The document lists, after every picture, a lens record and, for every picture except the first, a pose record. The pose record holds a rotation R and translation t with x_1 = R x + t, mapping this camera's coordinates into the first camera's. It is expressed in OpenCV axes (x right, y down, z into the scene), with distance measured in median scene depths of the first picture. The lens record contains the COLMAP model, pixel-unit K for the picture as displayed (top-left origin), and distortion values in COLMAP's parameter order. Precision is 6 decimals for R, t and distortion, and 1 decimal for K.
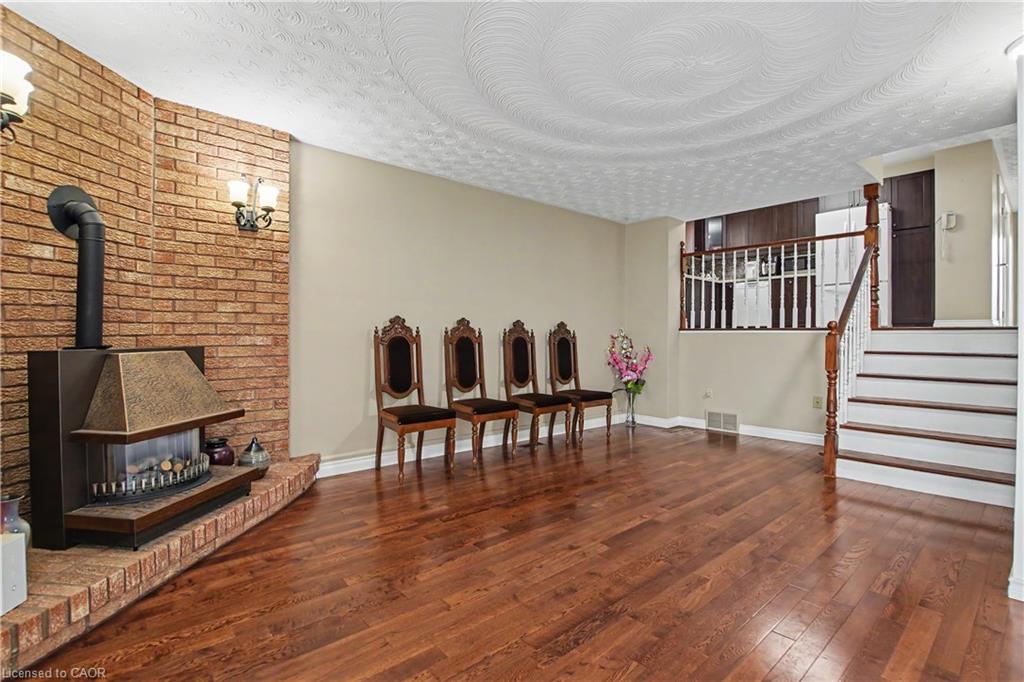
lens RADIAL K [[477.4, 0, 515.7], [0, 477.4, 344.3], [0, 0, 1]] dist [-0.027764, -0.000149]
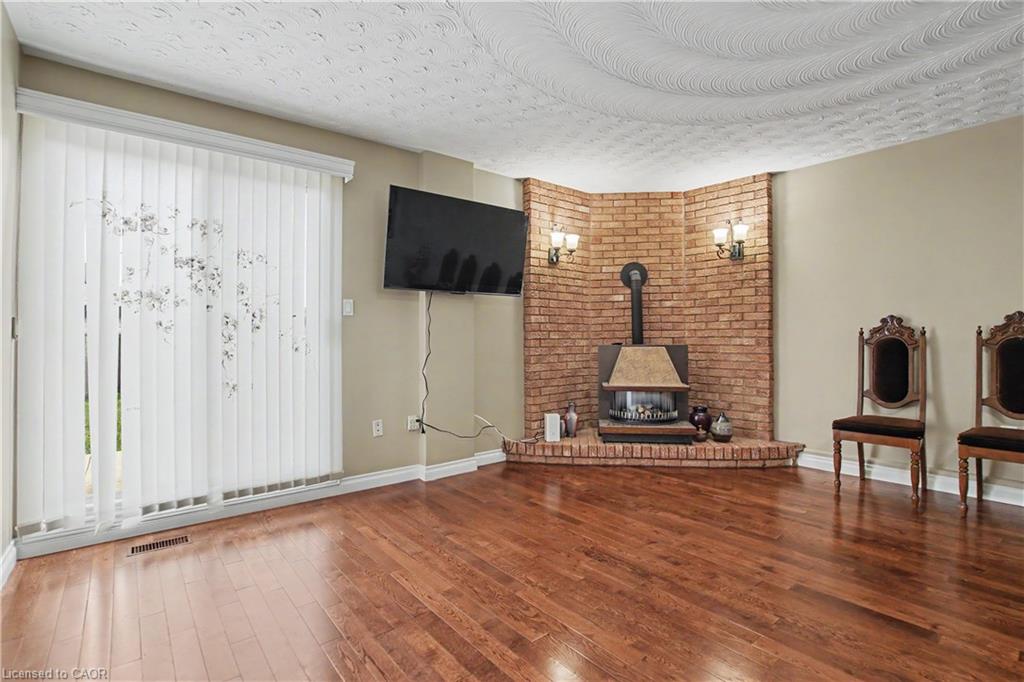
lens RADIAL K [[477.4, 0, 515.2], [0, 477.4, 334.6], [0, 0, 1]] dist [-0.027764, -0.000149]
pose [[-0.022102, -0.007095, -0.999731, 0.848716], [-0.015630, 0.999855, -0.006750, -0.008653], [0.999634, 0.015476, -0.022210, 0.427402]]
